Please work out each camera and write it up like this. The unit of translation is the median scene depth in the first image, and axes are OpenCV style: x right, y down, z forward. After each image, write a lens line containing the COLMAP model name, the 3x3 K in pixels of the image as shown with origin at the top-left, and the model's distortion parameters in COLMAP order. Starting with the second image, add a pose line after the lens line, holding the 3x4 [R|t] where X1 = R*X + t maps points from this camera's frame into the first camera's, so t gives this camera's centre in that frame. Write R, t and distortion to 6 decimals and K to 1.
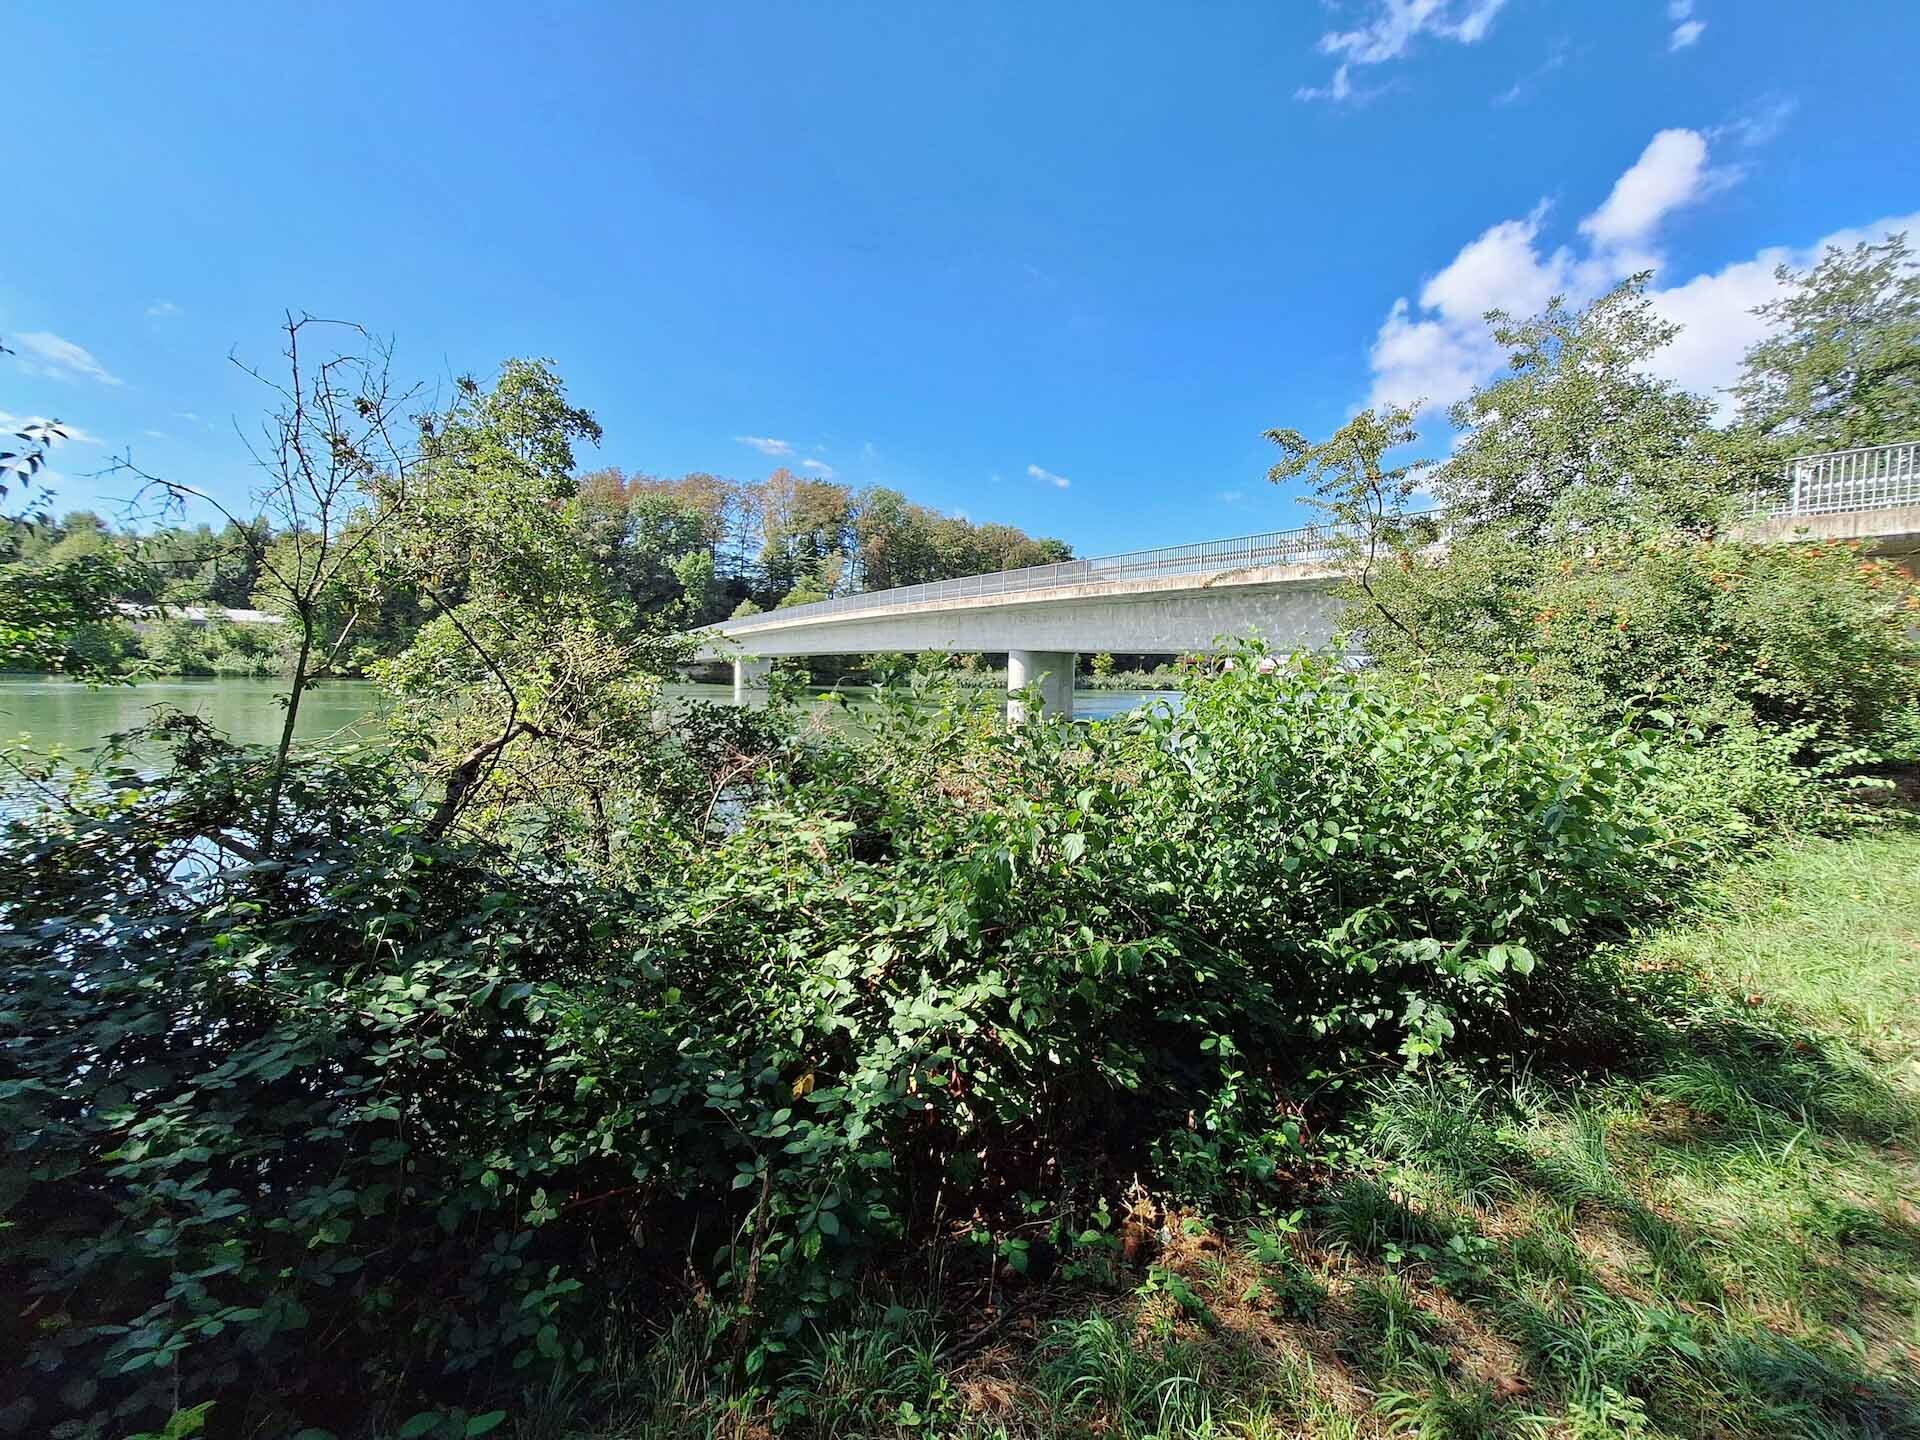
lens RADIAL K [[757.7, 0, 968.5], [0, 757.7, 685.6], [0, 0, 1]] dist [-0.001723, 0.000092]
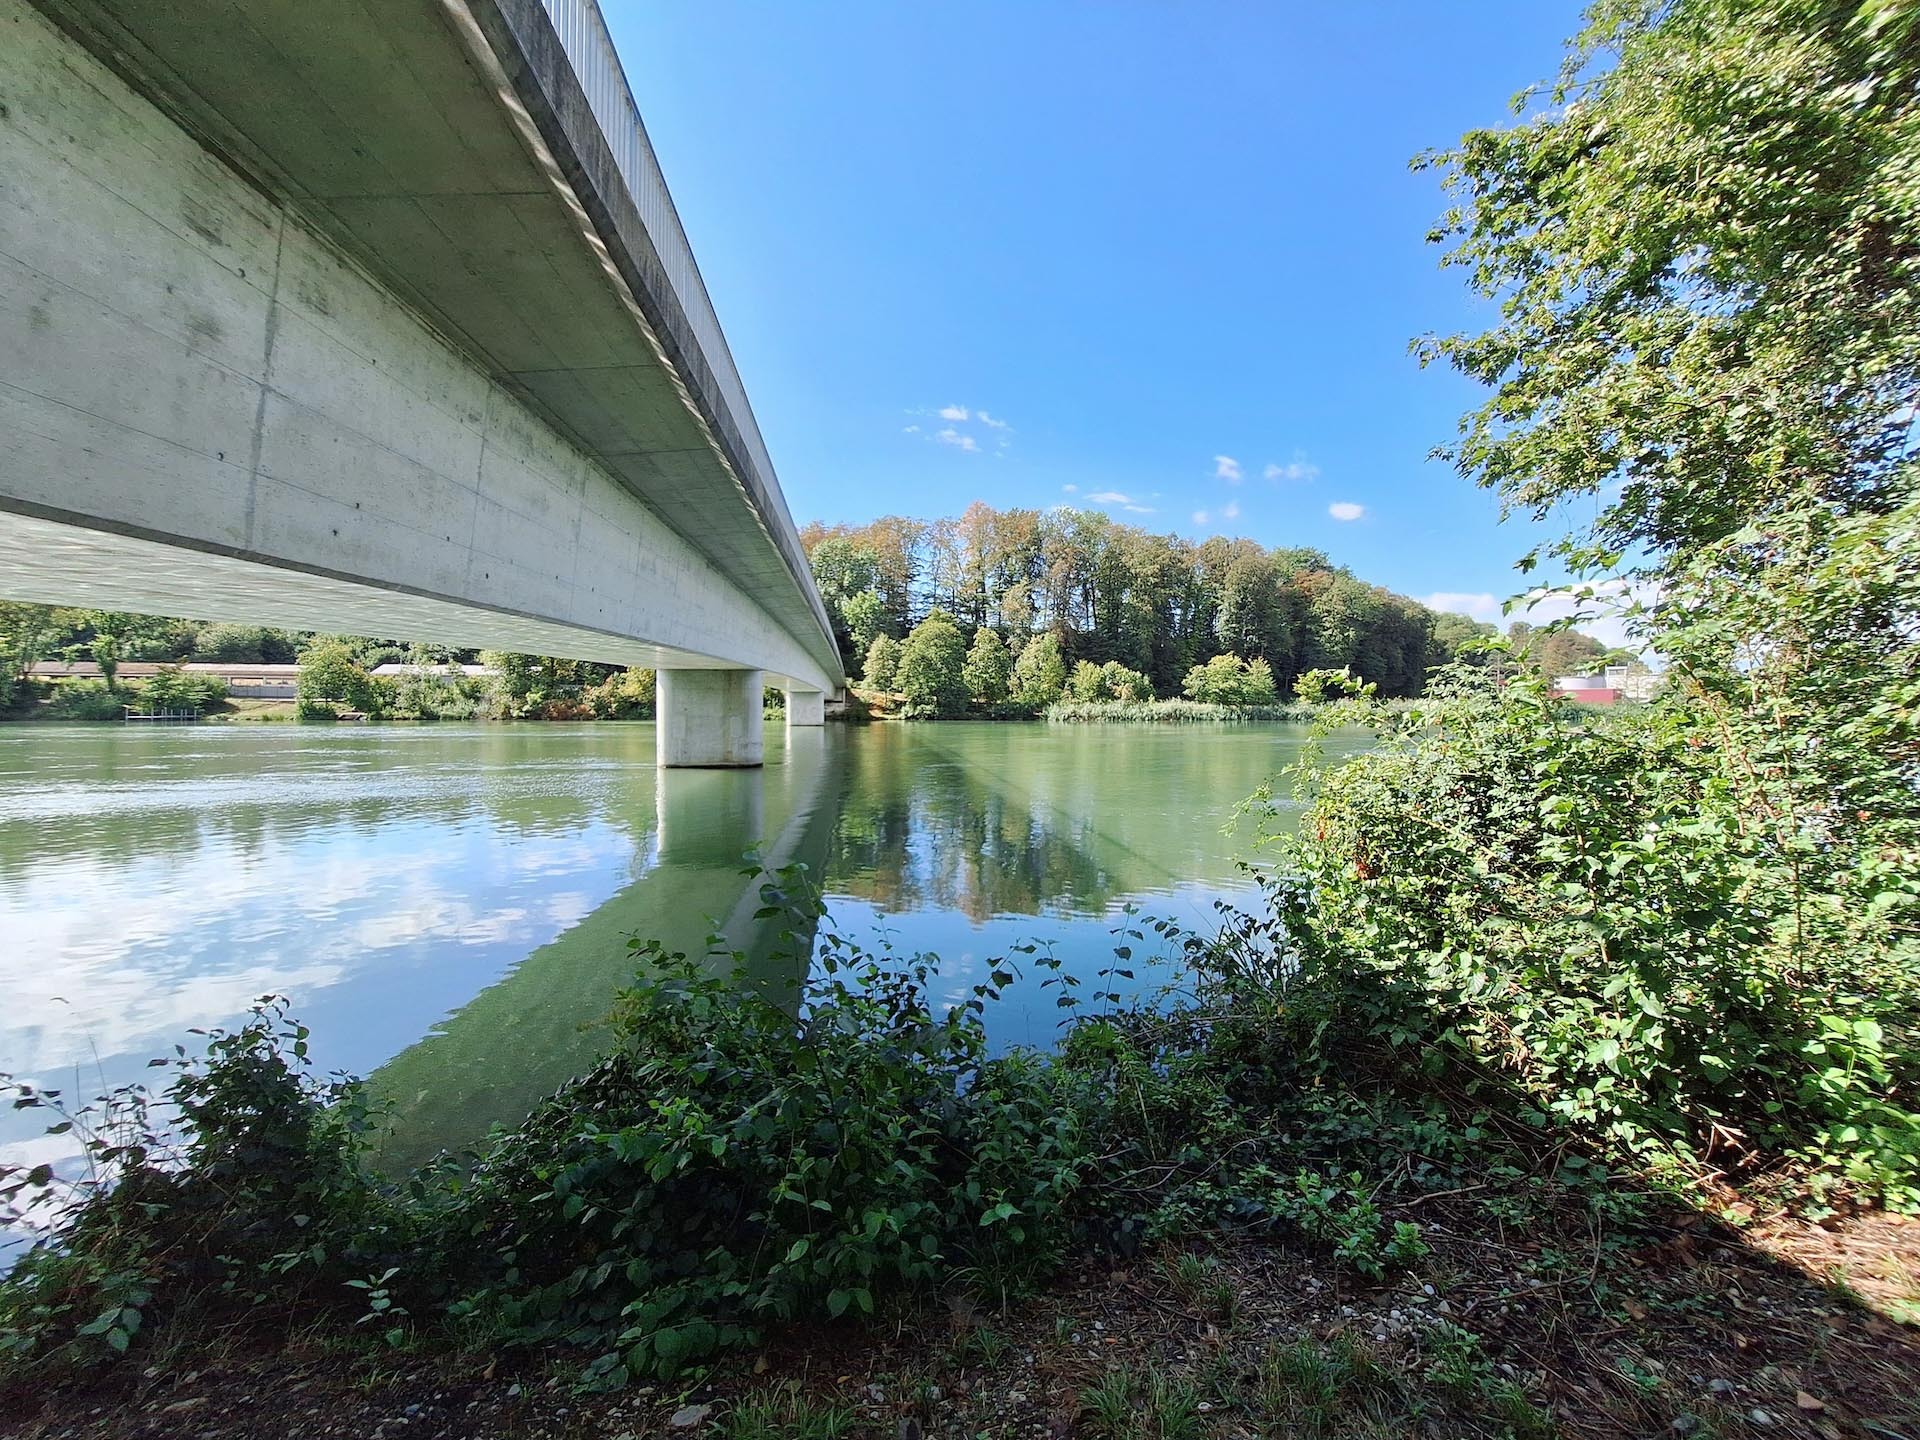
lens RADIAL K [[757.7, 0, 968.5], [0, 757.7, 685.6], [0, 0, 1]] dist [-0.001723, 0.000092]
pose [[0.917976, -0.031007, -0.395422, 0.272556], [0.013046, 0.998761, -0.048031, 0.002270], [0.396421, 0.038932, 0.917243, 0.189122]]
